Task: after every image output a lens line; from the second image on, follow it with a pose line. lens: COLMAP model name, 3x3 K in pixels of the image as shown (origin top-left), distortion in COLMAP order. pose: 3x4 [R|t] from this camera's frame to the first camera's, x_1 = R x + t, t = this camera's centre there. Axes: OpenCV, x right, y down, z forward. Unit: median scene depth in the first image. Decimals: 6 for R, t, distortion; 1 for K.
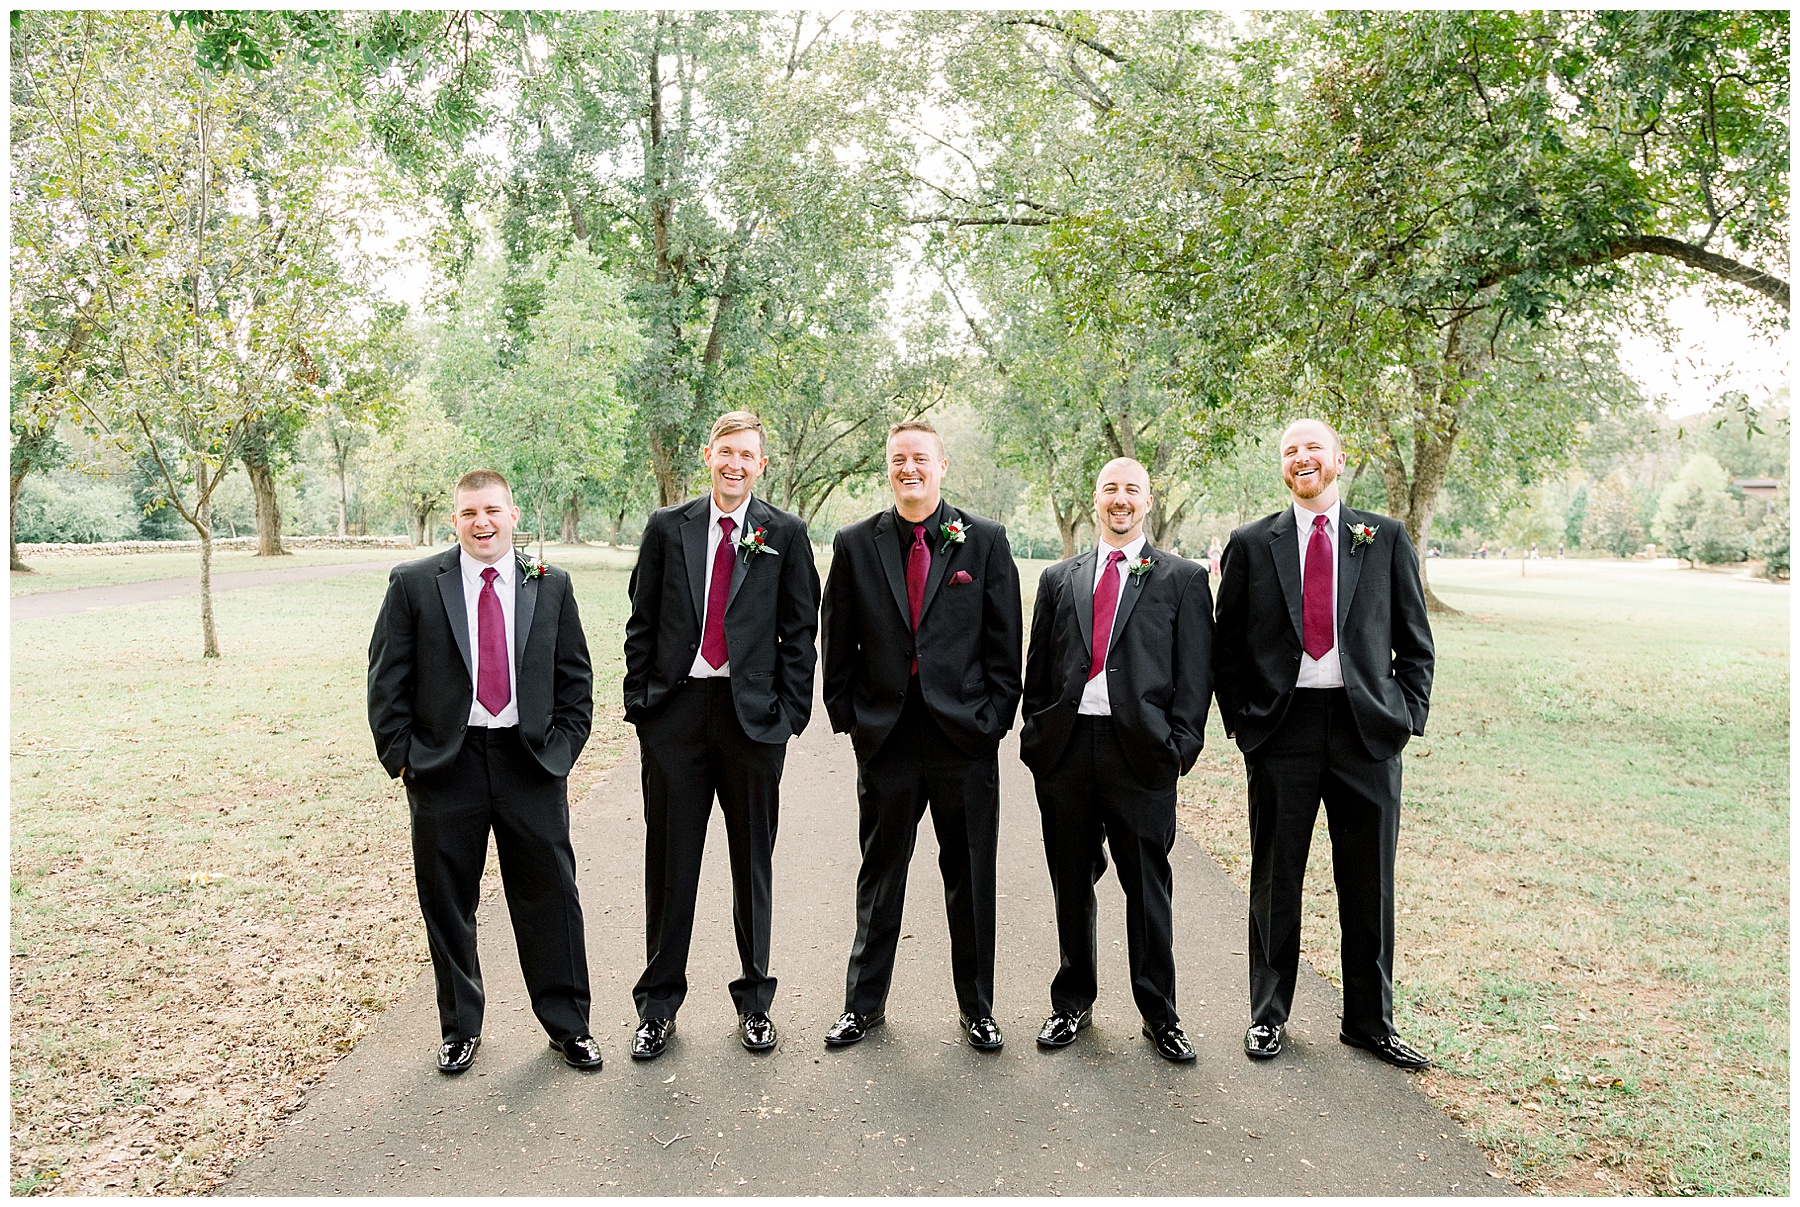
lens RADIAL K [[1537.0, 0, 896.3], [0, 1537.0, 539.6], [0, 0, 1]] dist [-0.042020, 0.019806]
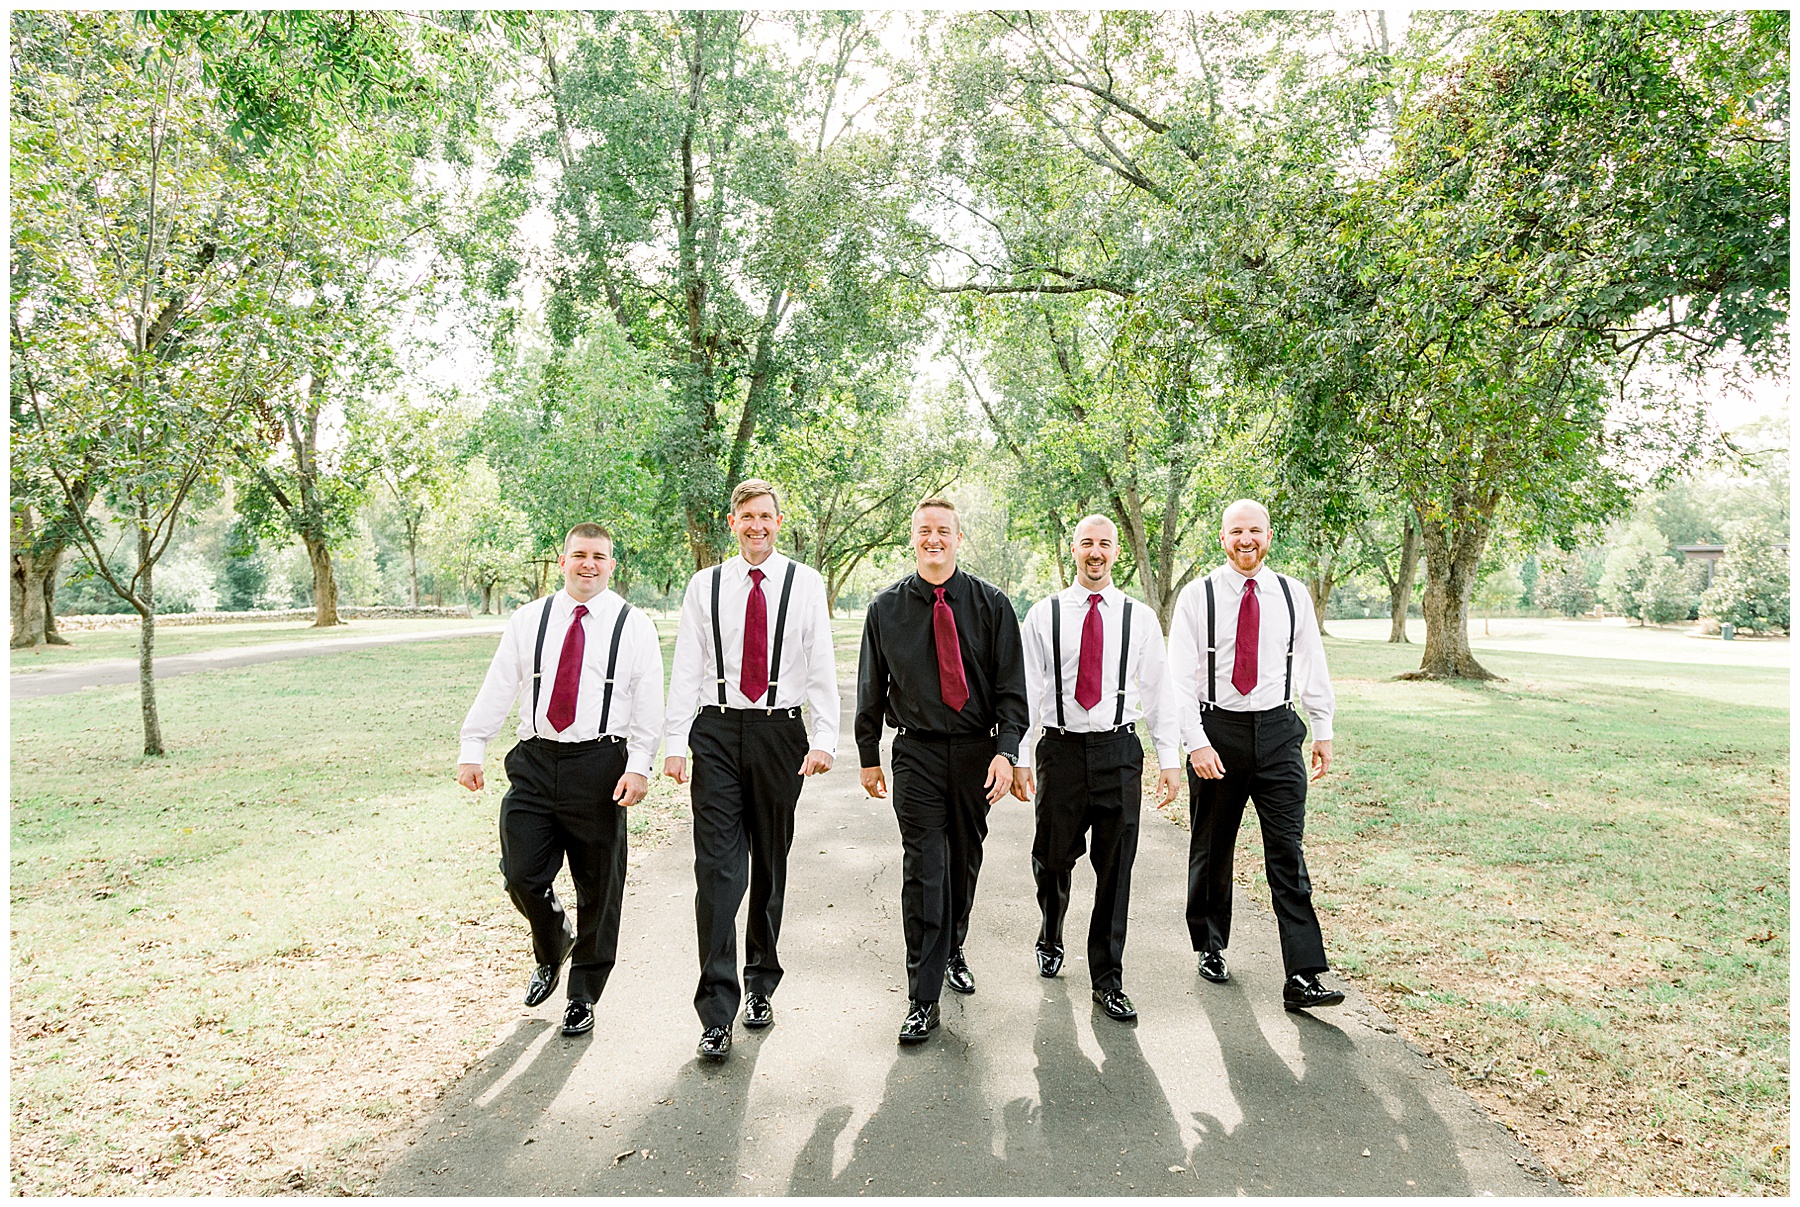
lens RADIAL K [[1221.7, 0, 900.0], [0, 1221.7, 603.5], [0, 0, 1]] dist [0.002086, 0.000911]
pose [[0.999966, -0.006796, -0.004722, -0.011683], [0.006802, 0.999976, 0.001402, -0.004002], [0.004713, -0.001434, 0.999988, 0.178095]]
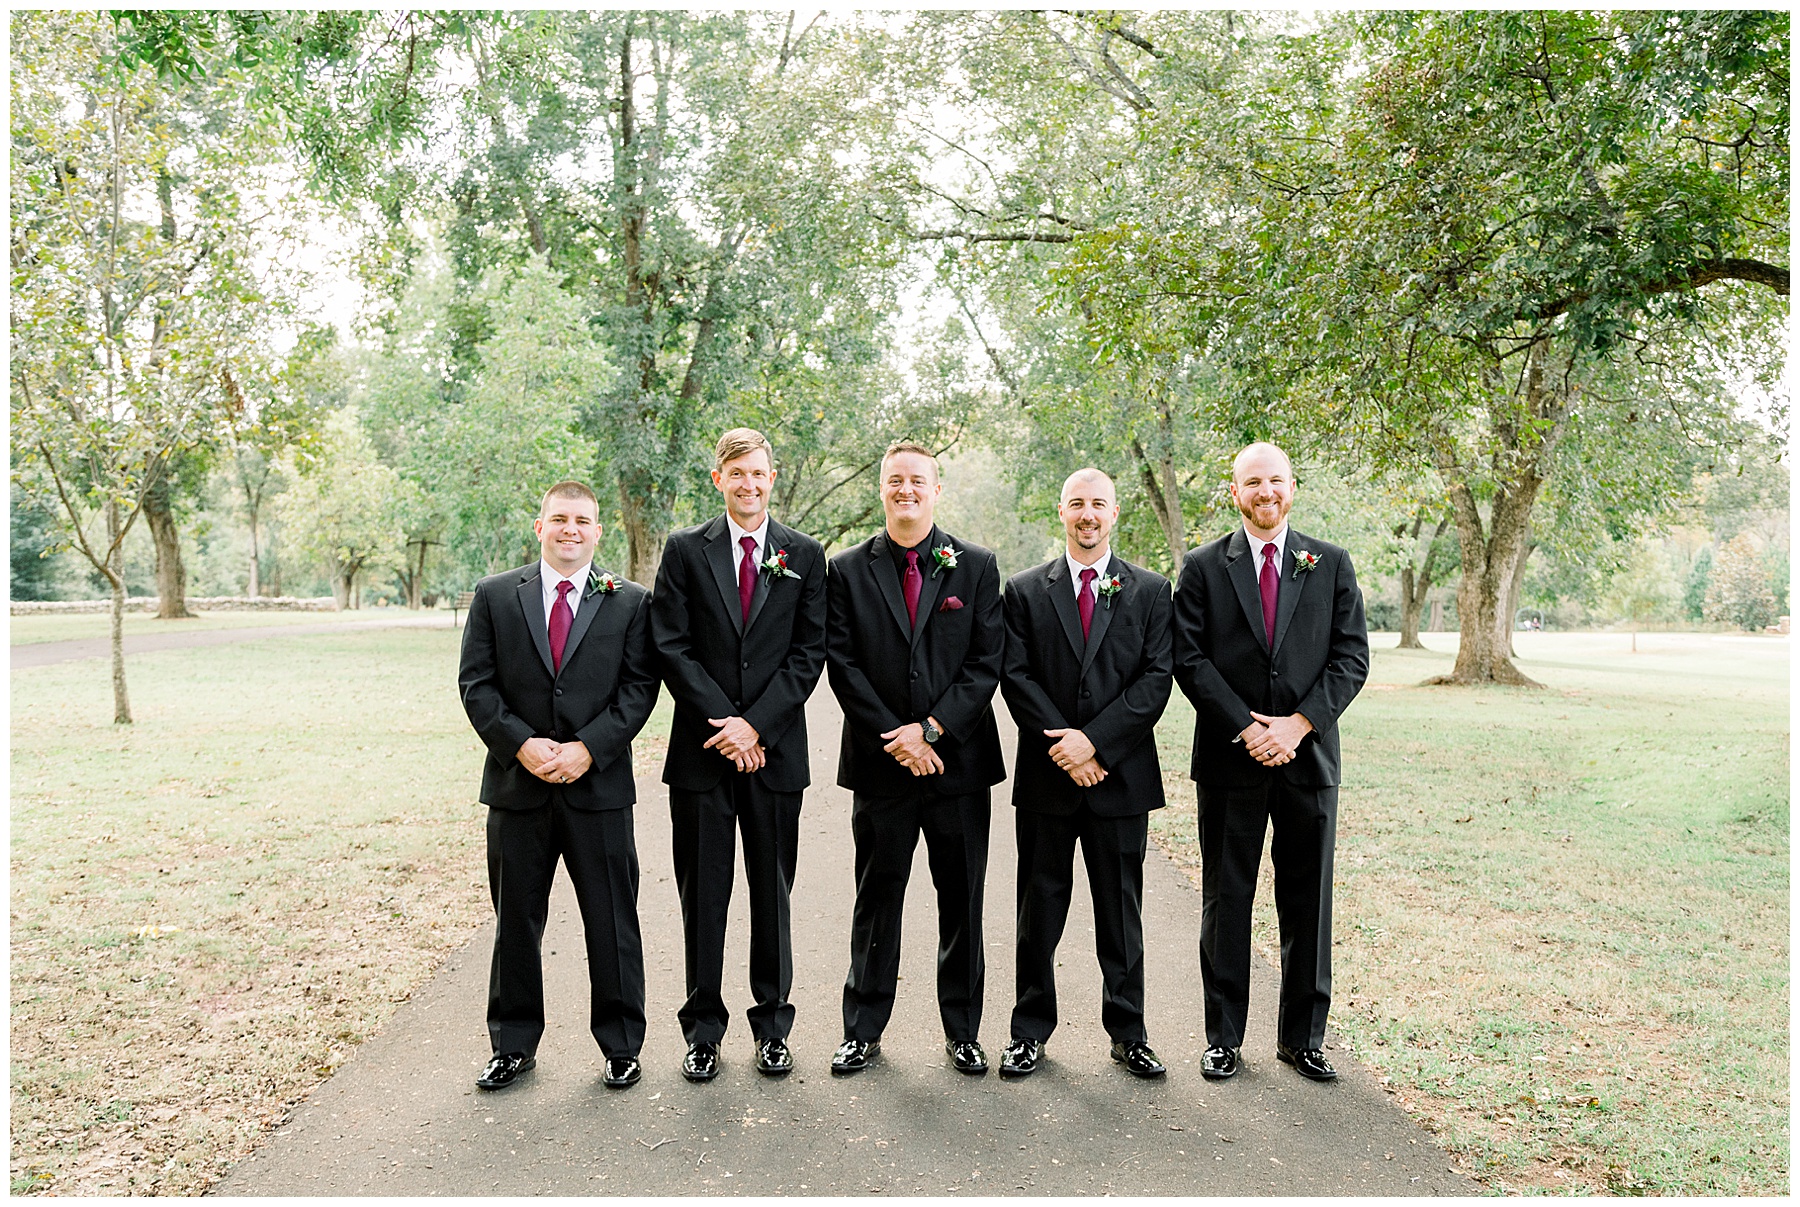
lens RADIAL K [[1837.9, 0, 932.5], [0, 1837.9, 604.0], [0, 0, 1]] dist [-0.008256, -0.000514]
pose [[0.999897, 0.005030, 0.013476, 0.003100], [-0.004958, 0.999974, -0.005315, 0.006662], [-0.013503, 0.005247, 0.999895, -0.040973]]
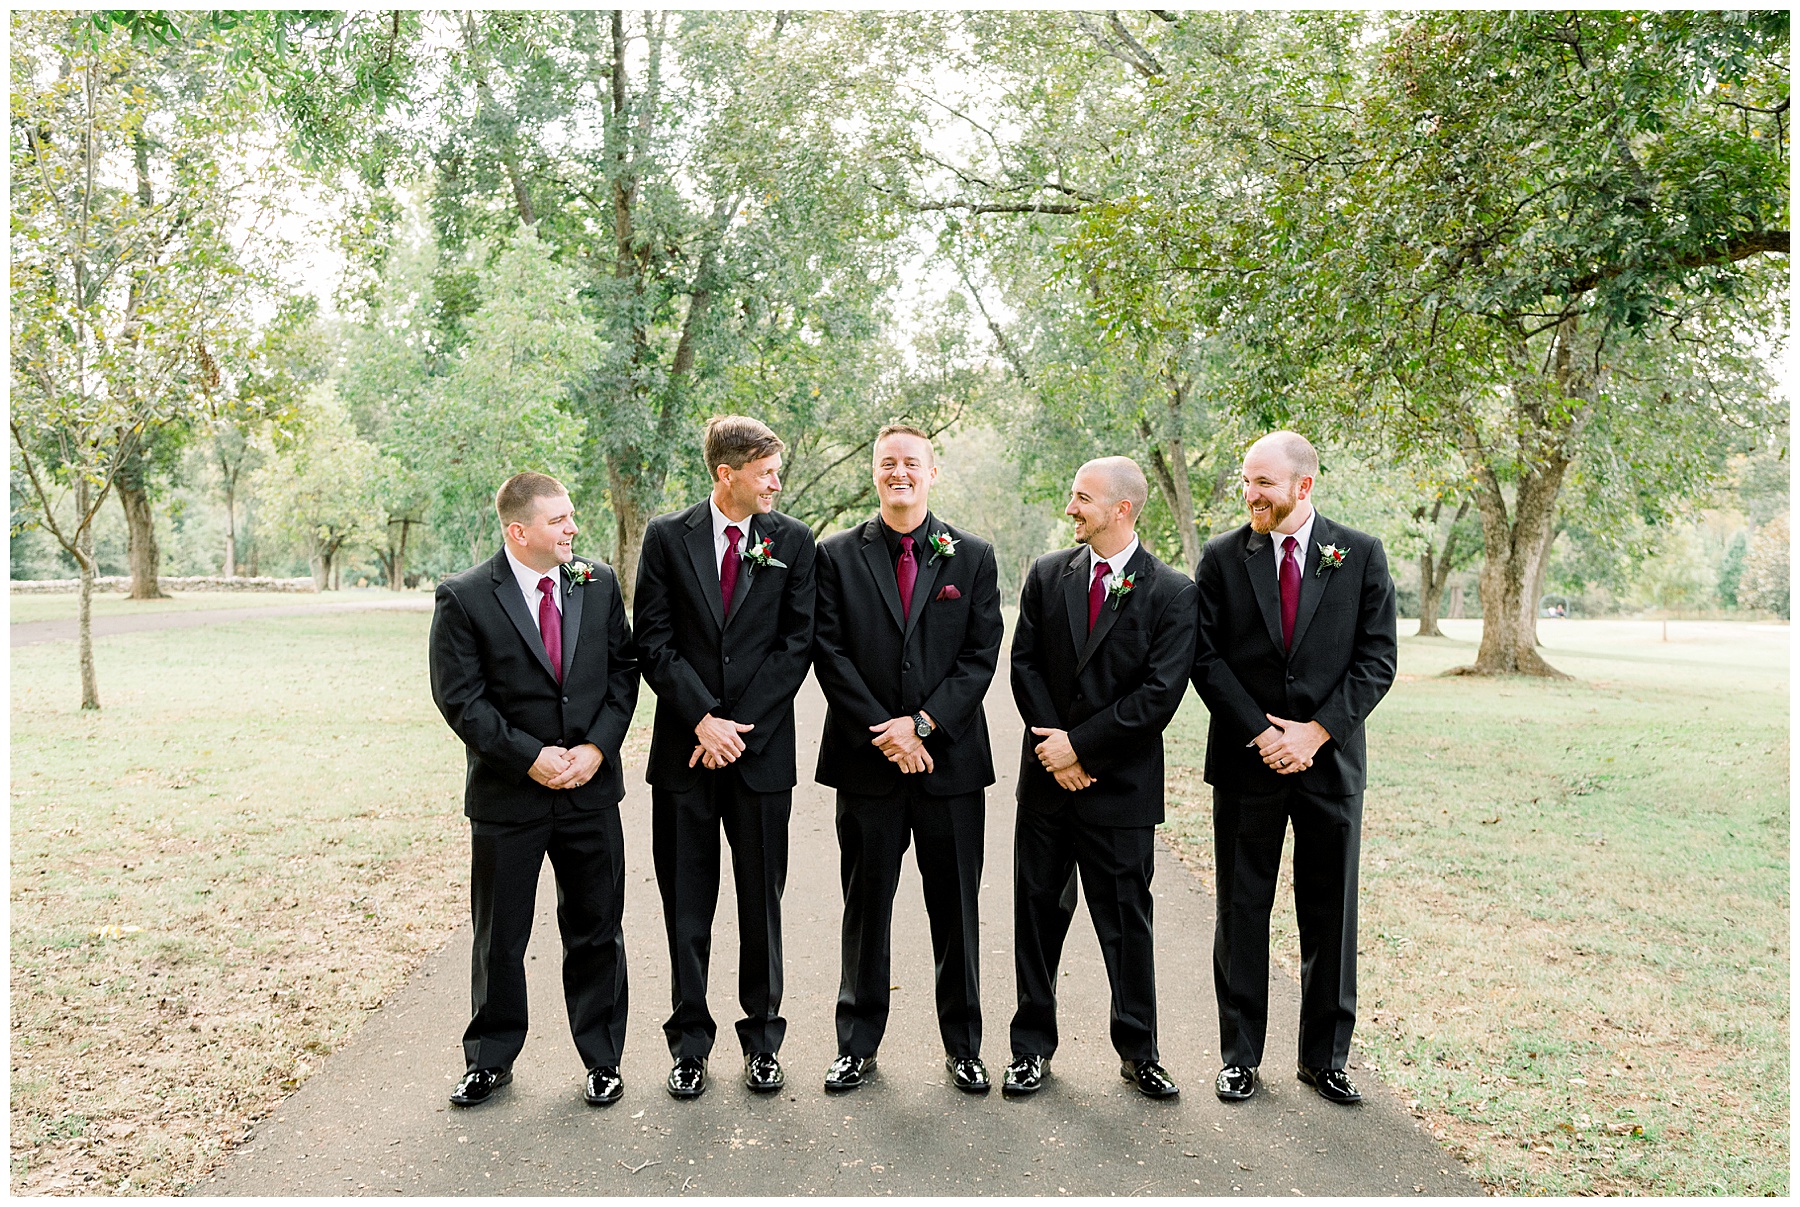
lens RADIAL K [[1899.5, 0, 904.8], [0, 1899.5, 560.9], [0, 0, 1]] dist [0.013106, -0.018525]
pose [[0.999950, 0.009957, -0.000456, 0.002795], [-0.009964, 0.999783, -0.018321, 0.005525], [0.000273, 0.018324, 0.999832, -0.036570]]
